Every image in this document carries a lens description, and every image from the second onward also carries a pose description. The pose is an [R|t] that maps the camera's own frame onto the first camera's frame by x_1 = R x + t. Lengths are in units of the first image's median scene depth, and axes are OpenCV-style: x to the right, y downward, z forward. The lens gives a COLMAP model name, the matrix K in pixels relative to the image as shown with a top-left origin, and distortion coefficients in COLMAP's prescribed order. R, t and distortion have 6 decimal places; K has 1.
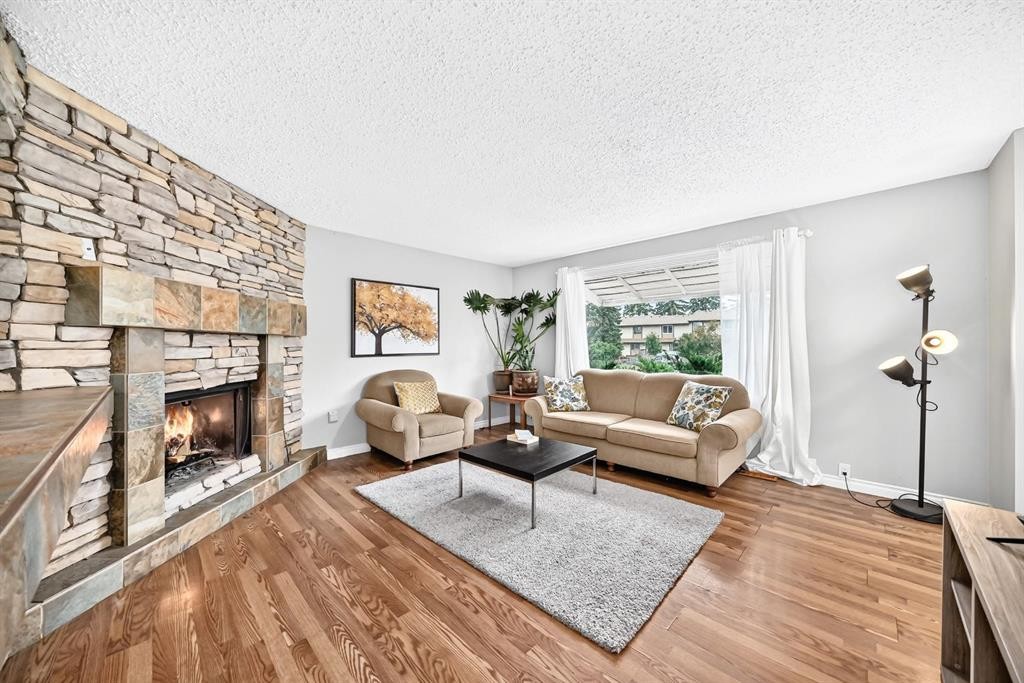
lens RADIAL K [[367.2, 0, 514.9], [0, 367.2, 346.0], [0, 0, 1]] dist [-0.019603, 0.004633]
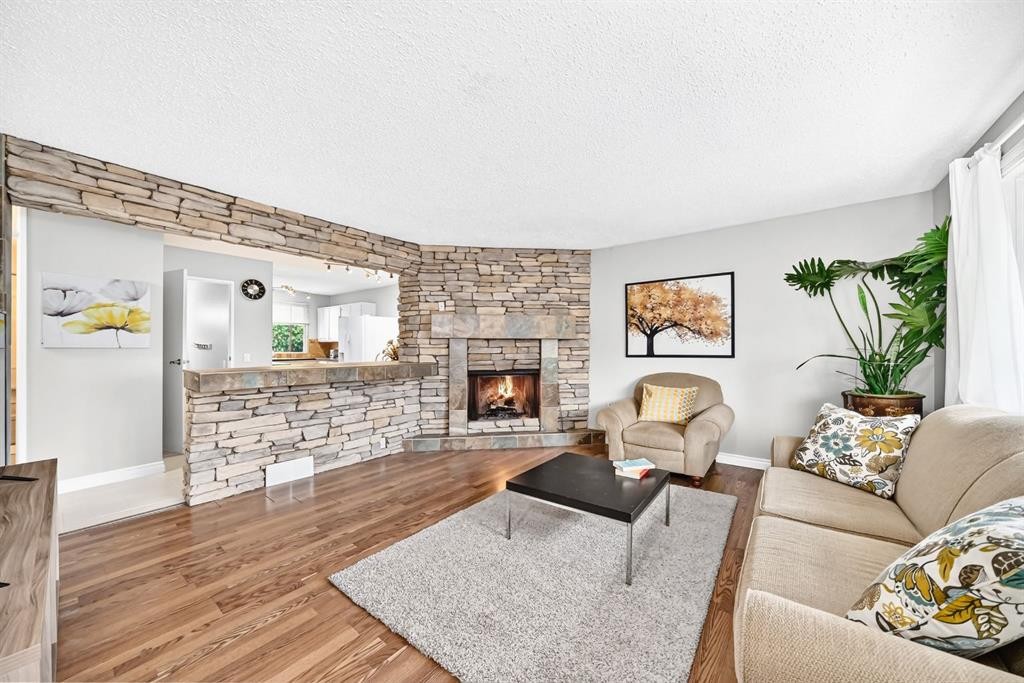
lens RADIAL K [[367.2, 0, 508.5], [0, 367.2, 343.3], [0, 0, 1]] dist [-0.019603, 0.004633]
pose [[0.114483, -0.008114, -0.993392, 0.849234], [0.000780, 0.999967, -0.008078, -0.001151], [0.993425, 0.000150, 0.114486, 0.755261]]
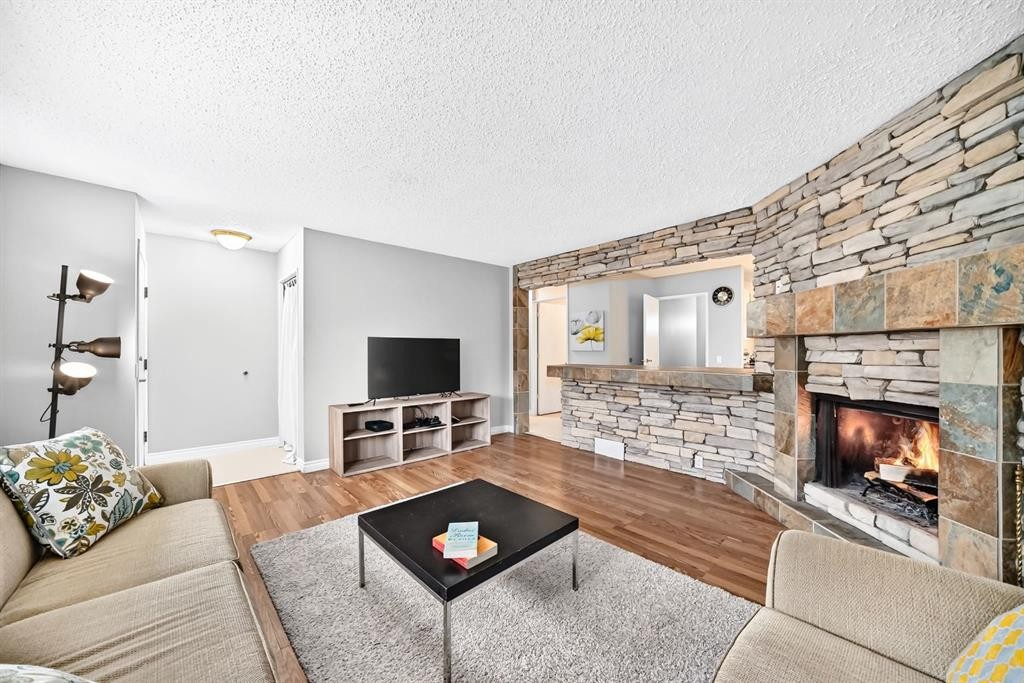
lens RADIAL K [[367.2, 0, 513.6], [0, 367.2, 350.7], [0, 0, 1]] dist [-0.019603, 0.004633]
pose [[-0.999083, 0.003278, 0.042680, -0.072927], [0.003328, 0.999994, 0.001100, -0.000818], [-0.042676, 0.001241, -0.999088, 1.693357]]
